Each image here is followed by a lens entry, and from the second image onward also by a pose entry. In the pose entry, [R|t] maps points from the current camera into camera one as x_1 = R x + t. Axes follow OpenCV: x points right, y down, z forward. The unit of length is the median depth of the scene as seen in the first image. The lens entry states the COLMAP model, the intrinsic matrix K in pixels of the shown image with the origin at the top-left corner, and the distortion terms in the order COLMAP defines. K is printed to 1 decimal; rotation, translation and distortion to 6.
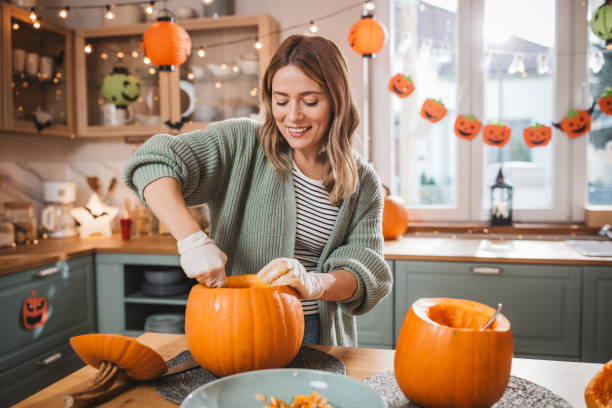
lens RADIAL K [[589.7, 0, 303.2], [0, 589.7, 202.9], [0, 0, 1]] dist [-0.007979, -0.012375]
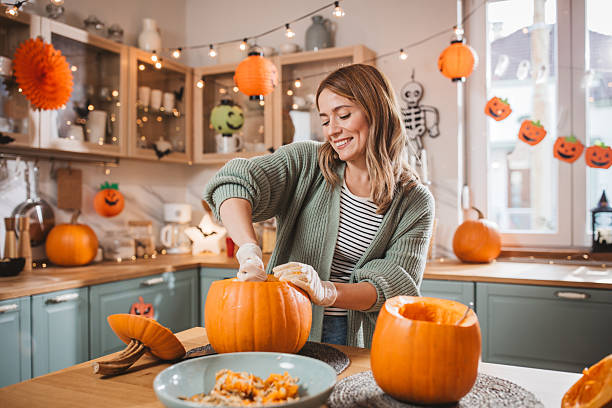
lens RADIAL K [[585.9, 0, 306.0], [0, 585.9, 204.0], [0, 0, 1]] dist [-0.009679, -0.014845]
pose [[0.973098, 0.006037, -0.230312, 0.089429], [-0.017781, 0.998643, -0.048950, 0.016774], [0.229704, 0.051728, 0.971885, -0.024302]]
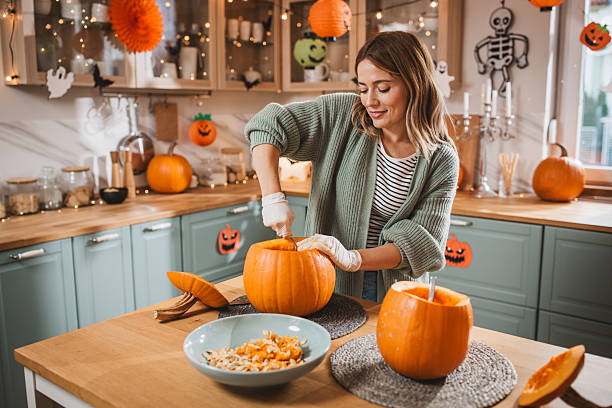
lens RADIAL K [[589.7, 0, 303.2], [0, 589.7, 202.9], [0, 0, 1]] dist [-0.007979, -0.012375]
pose [[0.909015, 0.074123, -0.410119, 0.164486], [-0.027376, 0.992551, 0.118710, -0.040540], [0.415863, -0.096682, 0.904273, -0.052427]]
